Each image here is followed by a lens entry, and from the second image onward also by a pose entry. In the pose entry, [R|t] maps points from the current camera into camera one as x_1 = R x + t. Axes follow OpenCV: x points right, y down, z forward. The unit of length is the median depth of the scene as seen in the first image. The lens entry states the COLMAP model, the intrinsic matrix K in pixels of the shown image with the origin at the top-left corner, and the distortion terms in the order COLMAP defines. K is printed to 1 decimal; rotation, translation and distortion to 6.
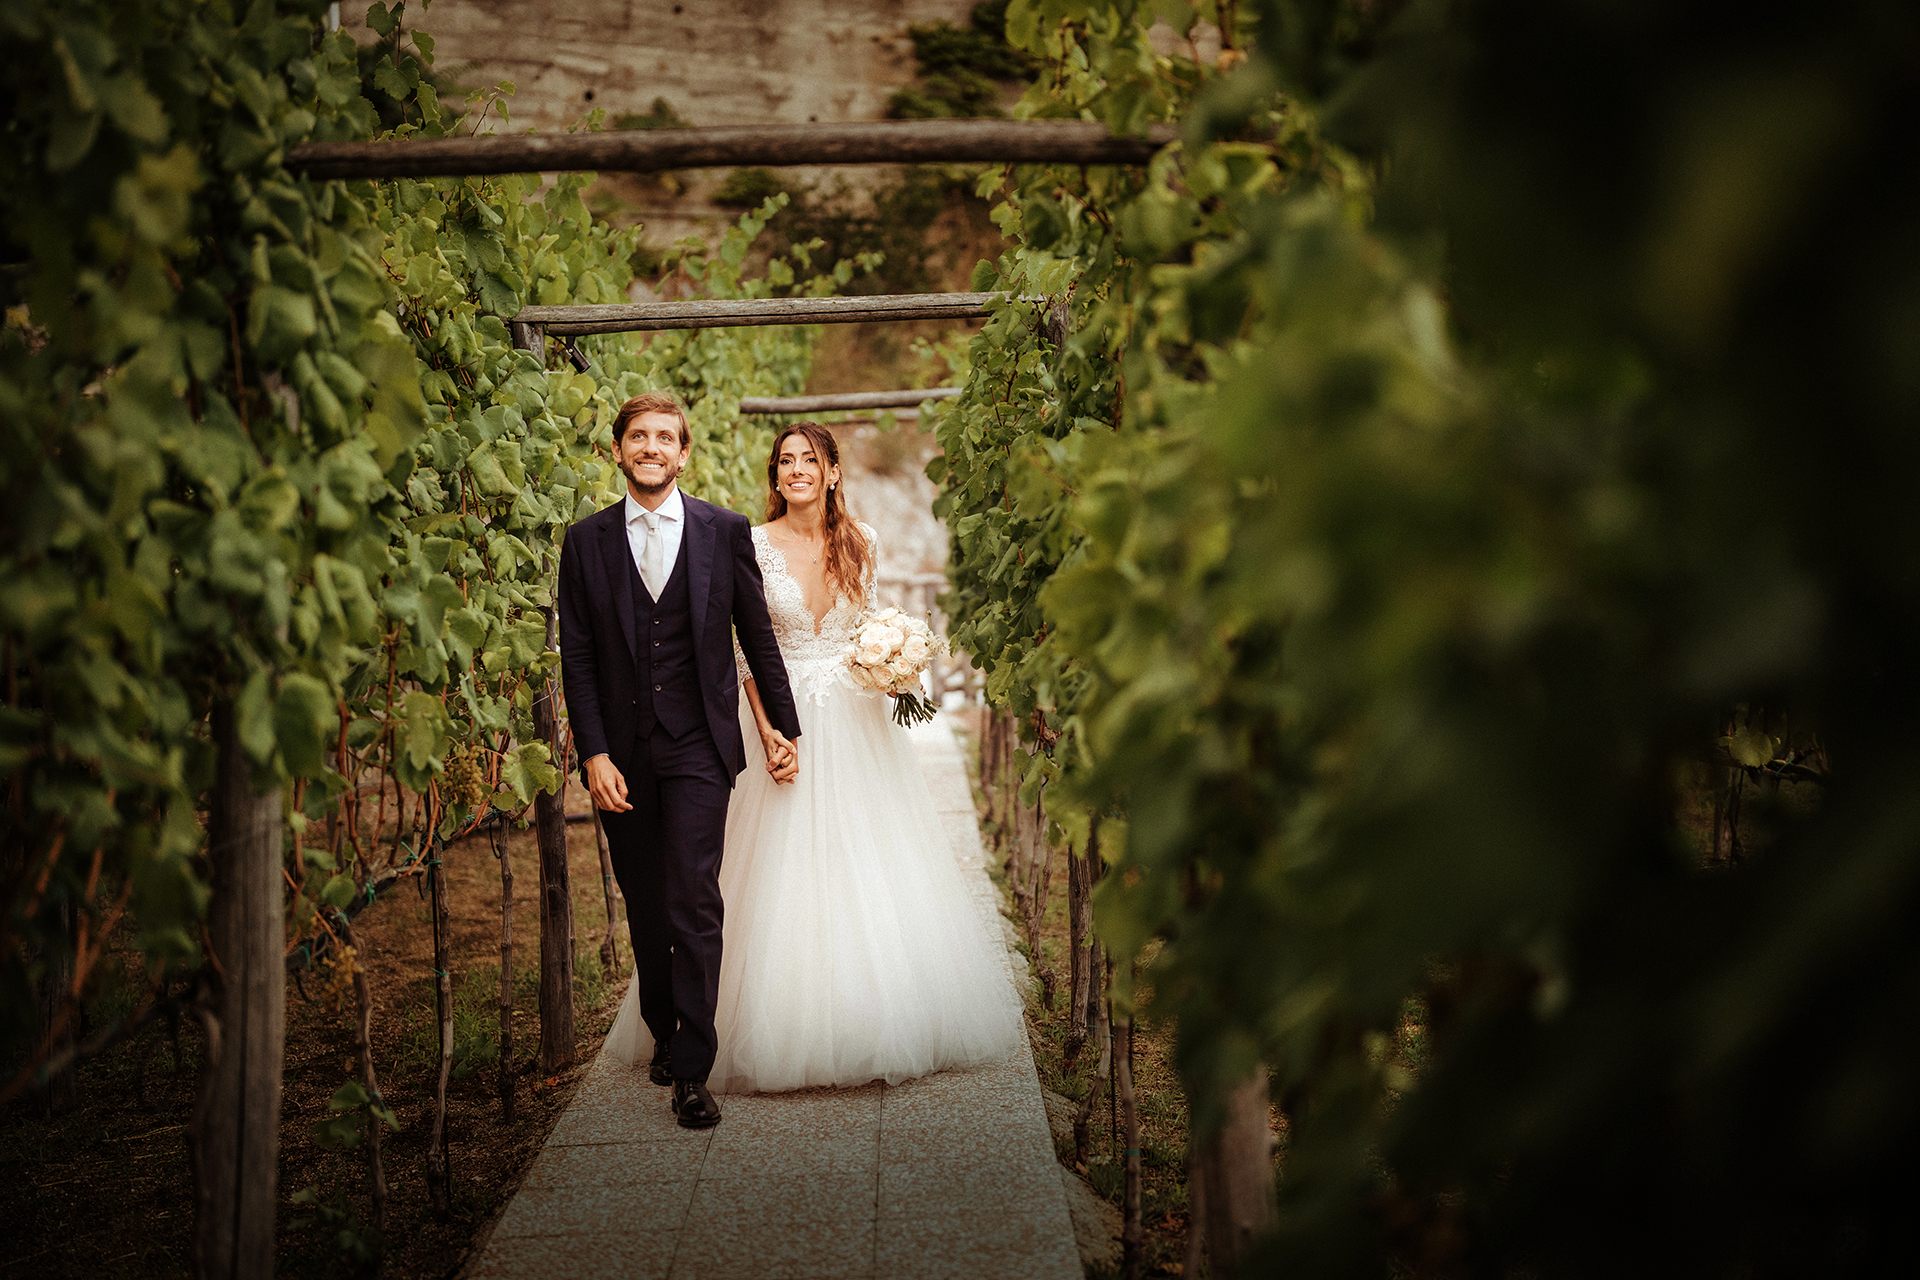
lens RADIAL K [[2162.6, 0, 1013.2], [0, 2162.6, 639.4], [0, 0, 1]] dist [-0.004241, -0.000093]
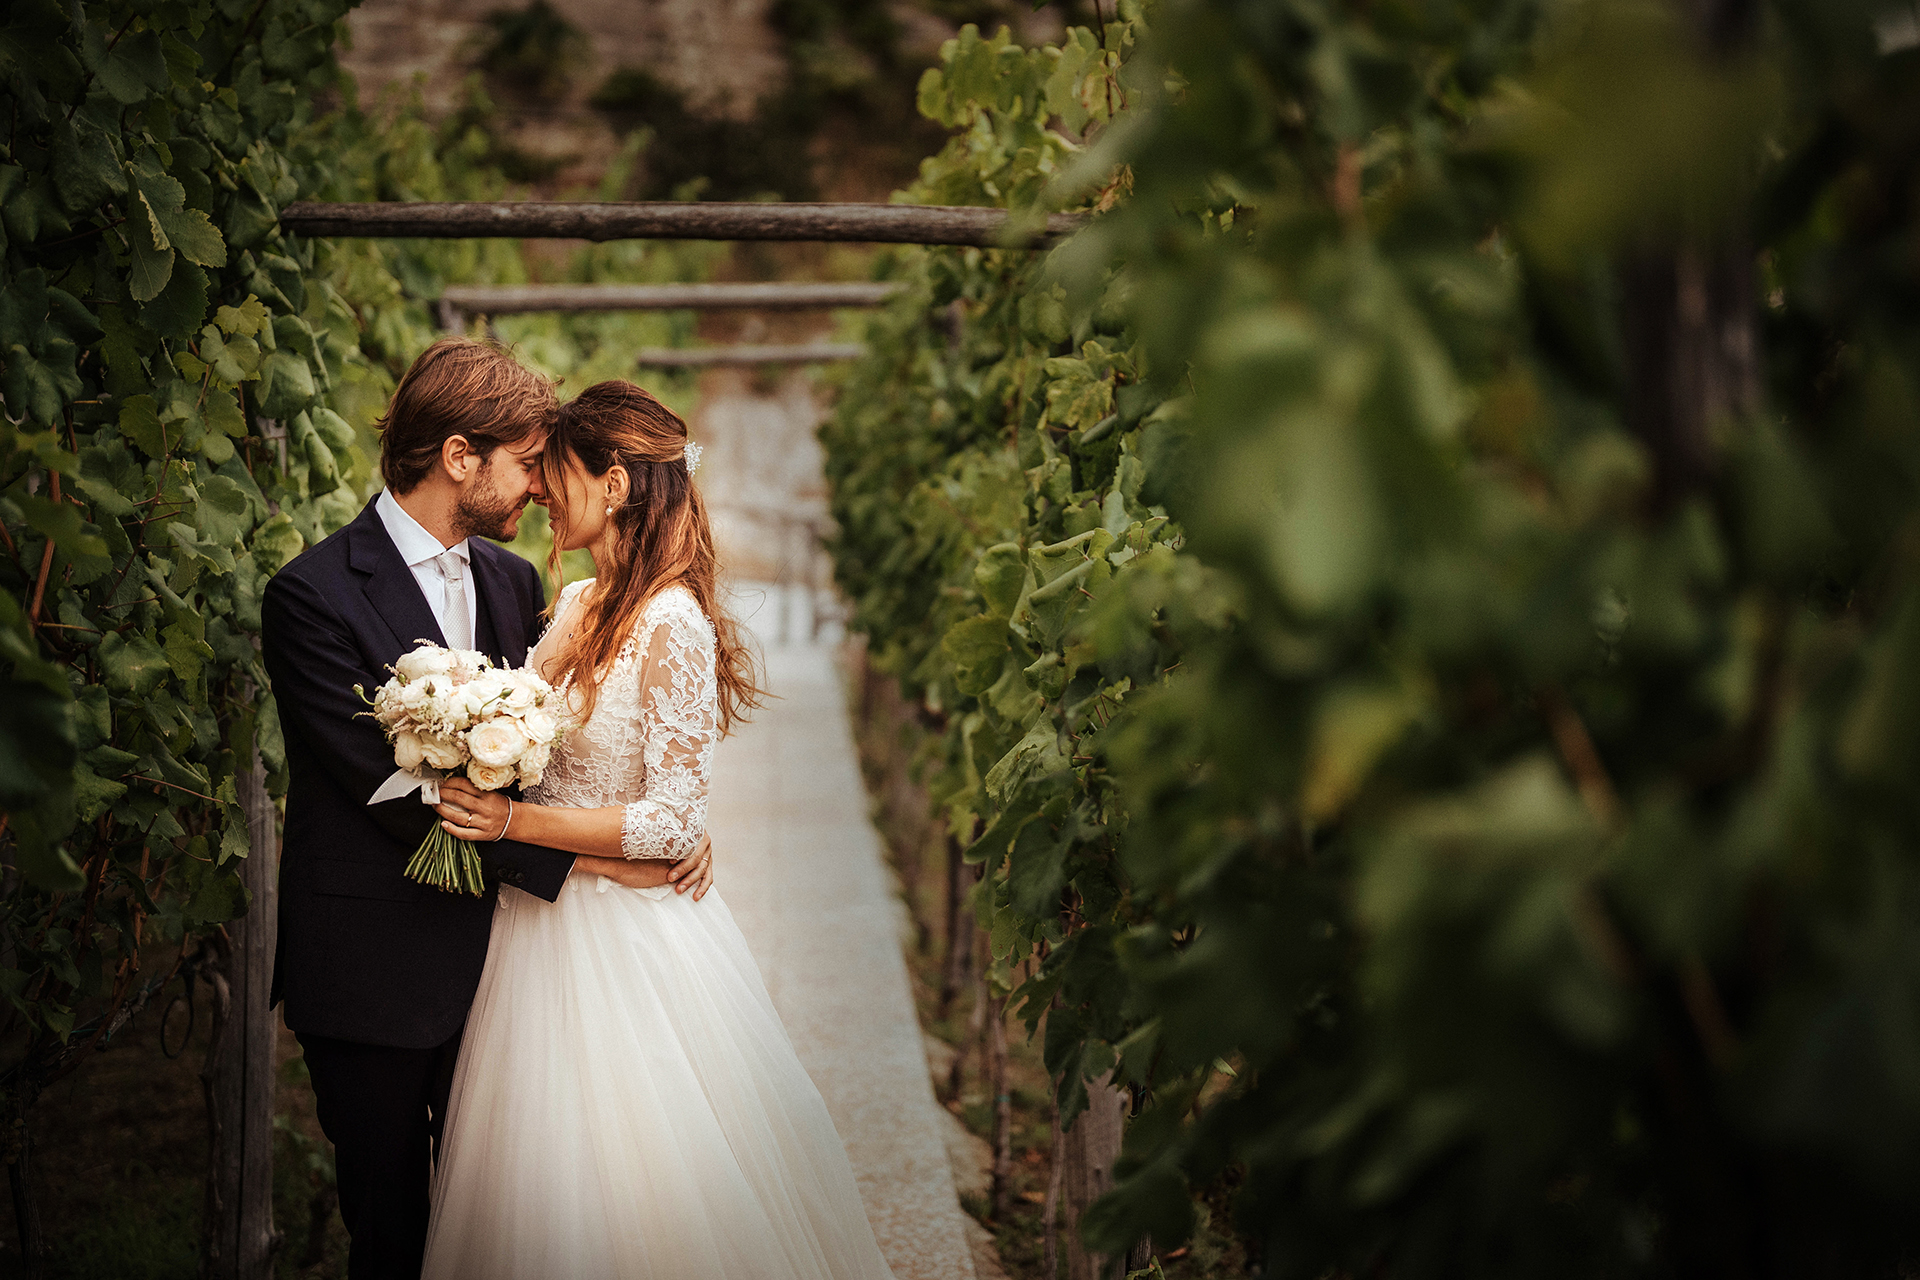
lens RADIAL K [[2772.3, 0, 960.0], [0, 2772.3, 640.0], [0, 0, 1]] dist [-0.011496, -0.066870]
pose [[0.998581, 0.024710, 0.047167, -0.045057], [-0.029400, 0.994403, 0.101479, -0.161660], [-0.044396, -0.102722, 0.993719, -0.459698]]
